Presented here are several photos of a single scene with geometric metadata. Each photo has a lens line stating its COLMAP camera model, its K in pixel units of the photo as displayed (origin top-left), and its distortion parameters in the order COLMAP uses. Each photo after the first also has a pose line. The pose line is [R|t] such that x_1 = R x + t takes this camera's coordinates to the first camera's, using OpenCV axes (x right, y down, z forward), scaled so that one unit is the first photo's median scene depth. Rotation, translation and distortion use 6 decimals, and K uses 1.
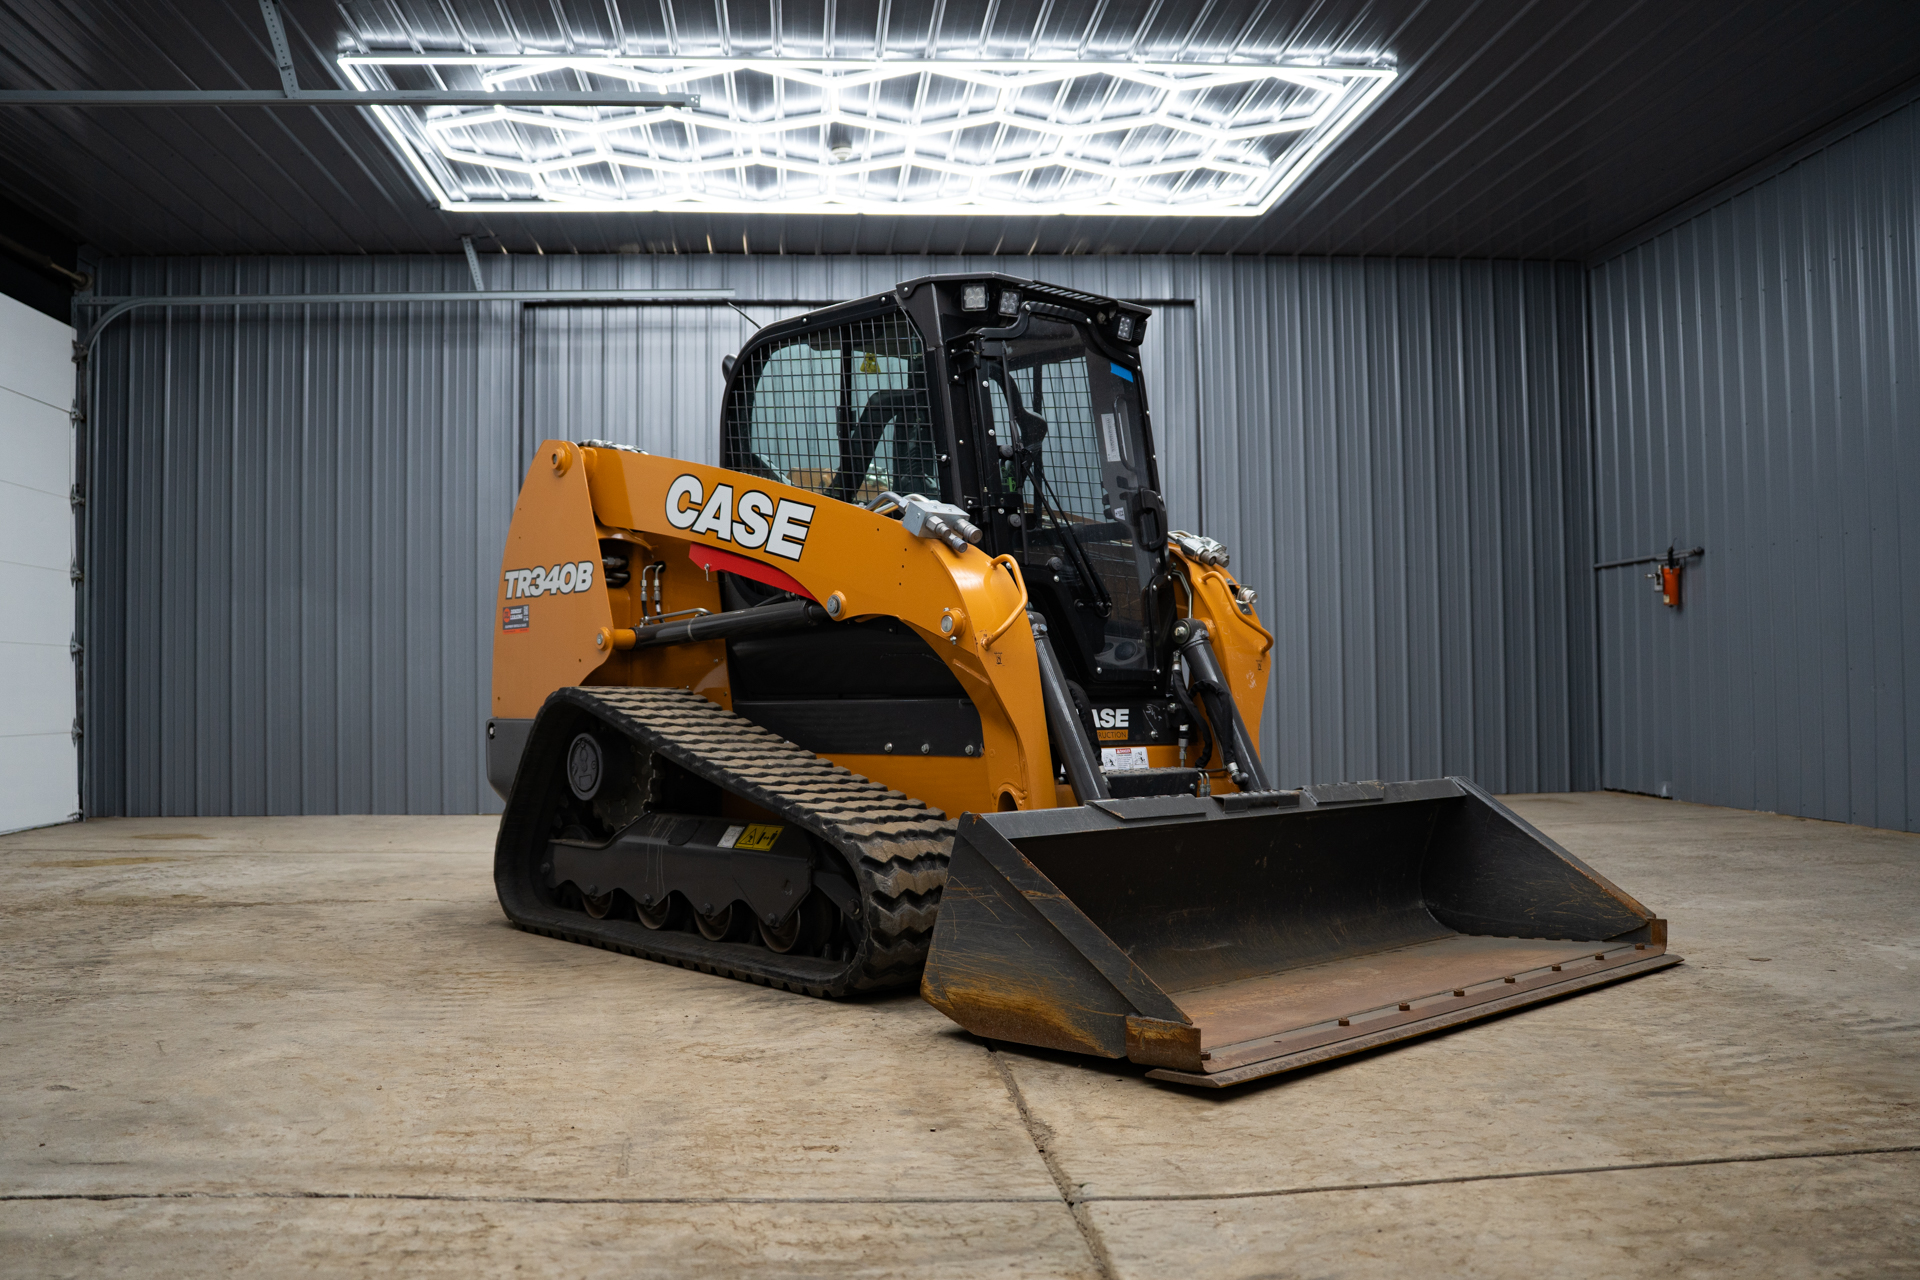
lens RADIAL K [[1665.5, 0, 960.0], [0, 1665.5, 640.0], [0, 0, 1]] dist [-0.171790, 0.159442]
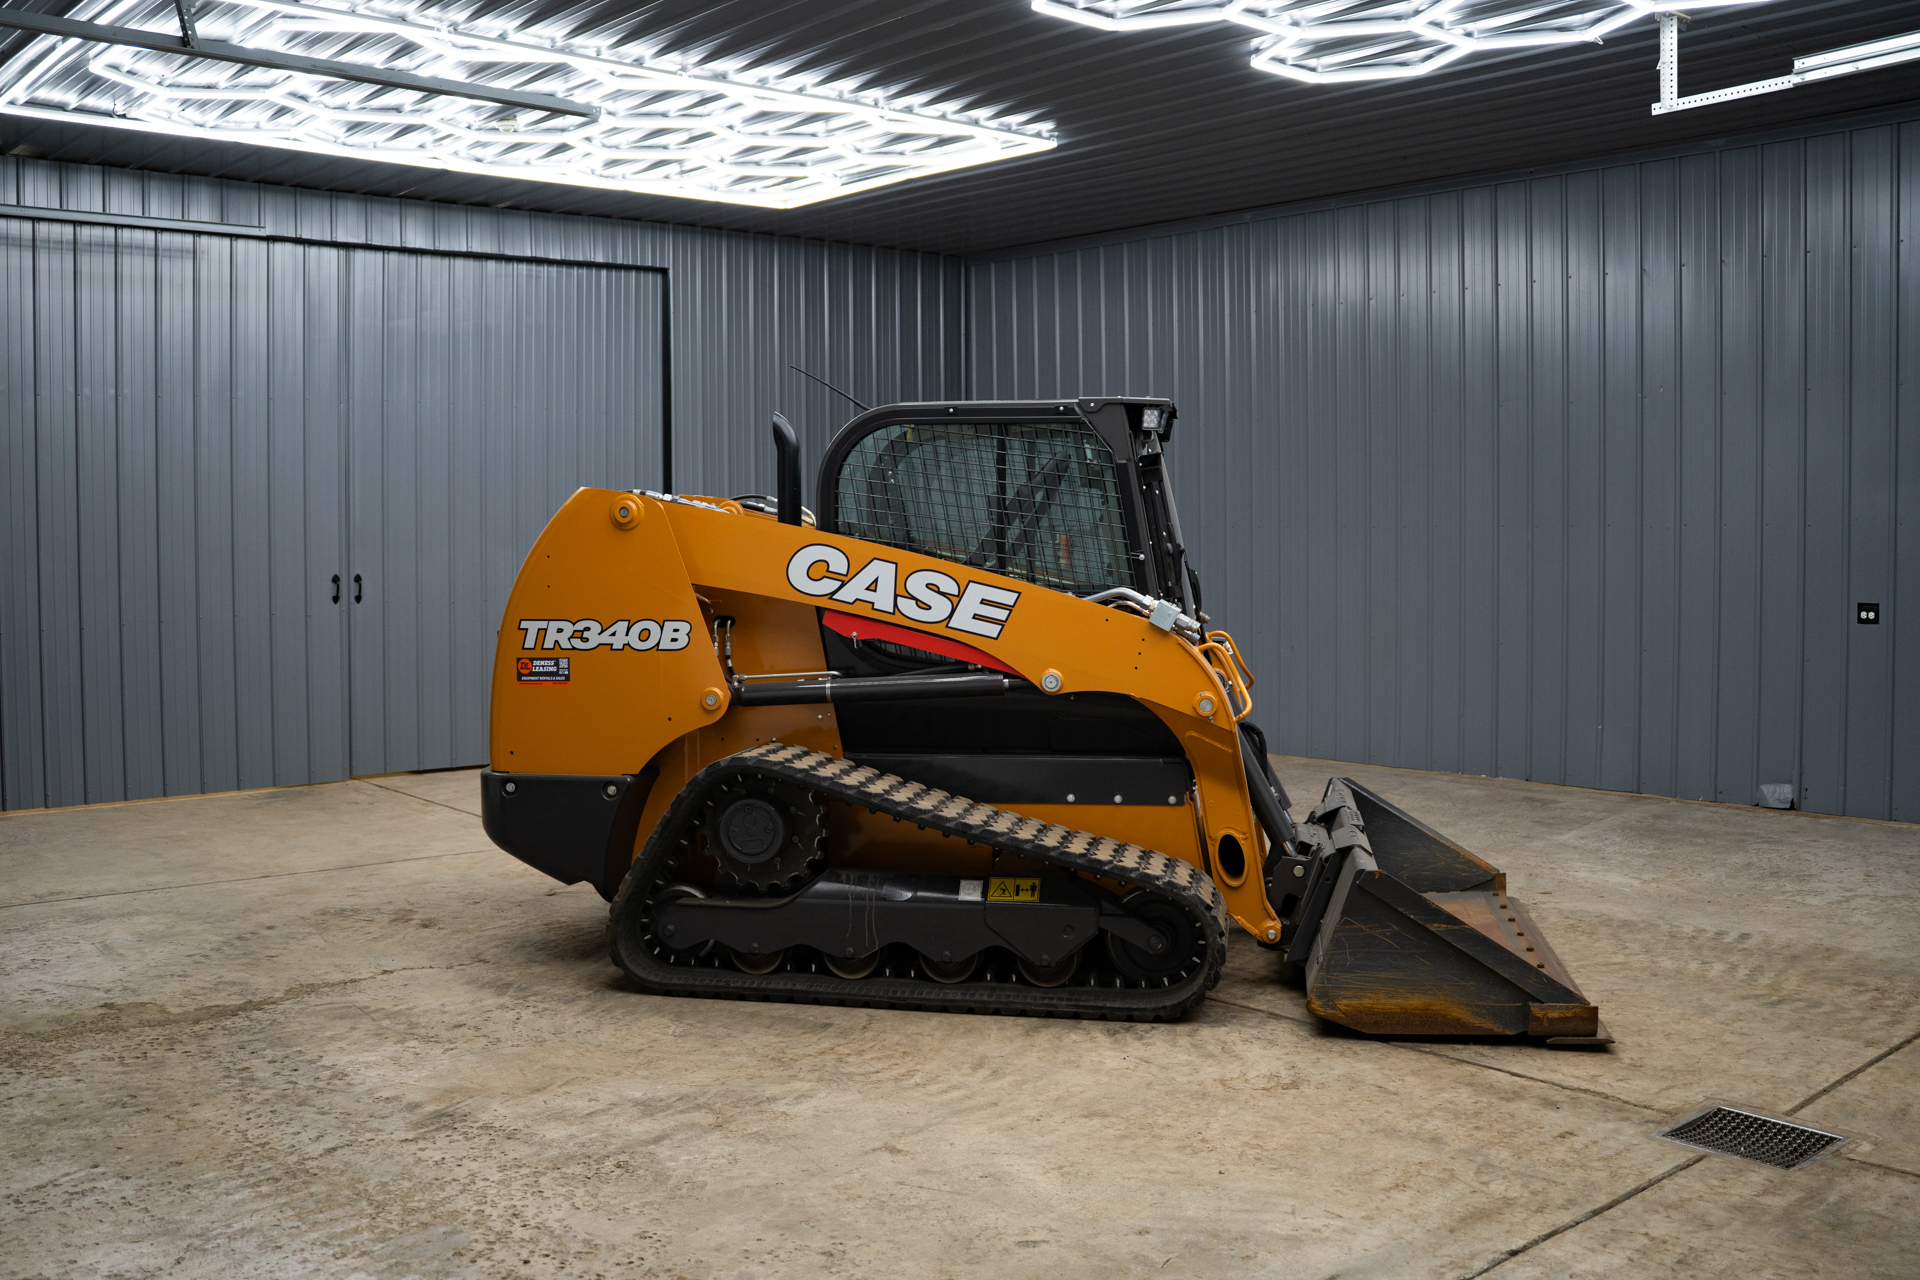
lens RADIAL K [[1665.5, 0, 960.0], [0, 1665.5, 640.0], [0, 0, 1]] dist [-0.171790, 0.159442]
pose [[0.817156, -0.028206, 0.575726, -0.749921], [-0.016663, 0.997229, 0.072507, -0.125576], [-0.576175, -0.068843, 0.814422, 0.095599]]
